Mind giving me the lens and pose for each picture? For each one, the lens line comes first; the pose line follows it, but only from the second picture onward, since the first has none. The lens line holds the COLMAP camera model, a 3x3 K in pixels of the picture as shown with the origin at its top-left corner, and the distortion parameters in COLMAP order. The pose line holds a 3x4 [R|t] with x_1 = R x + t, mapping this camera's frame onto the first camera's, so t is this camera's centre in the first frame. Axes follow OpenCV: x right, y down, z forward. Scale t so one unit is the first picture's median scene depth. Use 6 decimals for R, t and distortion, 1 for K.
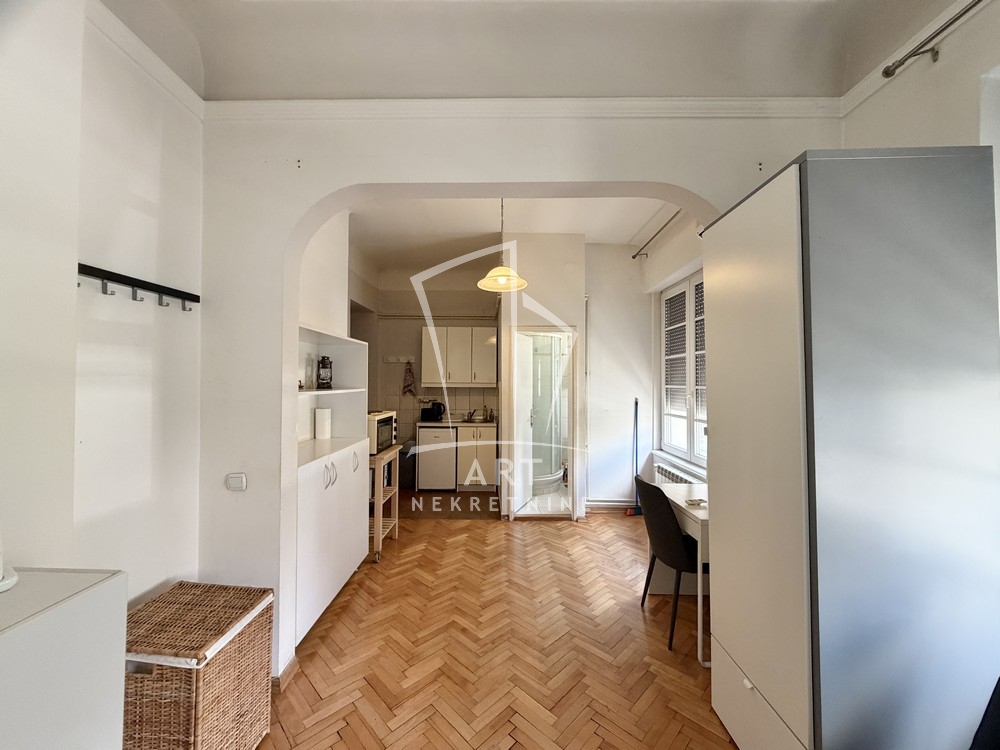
lens RADIAL K [[399.9, 0, 504.0], [0, 399.9, 376.8], [0, 0, 1]] dist [-0.001695, -0.000028]
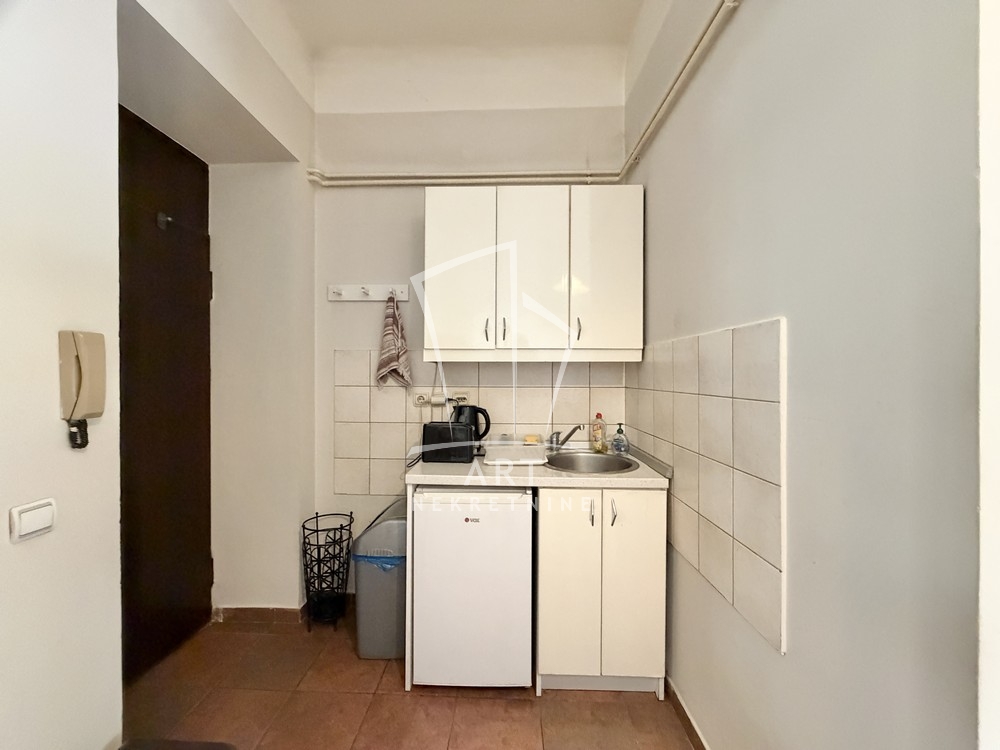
lens RADIAL K [[399.9, 0, 497.1], [0, 399.9, 376.2], [0, 0, 1]] dist [-0.001695, -0.000028]
pose [[0.998383, -0.001730, -0.056819, -0.120883], [0.002552, 0.999893, 0.014401, 0.032843], [0.056788, -0.014523, 0.998281, 0.644540]]
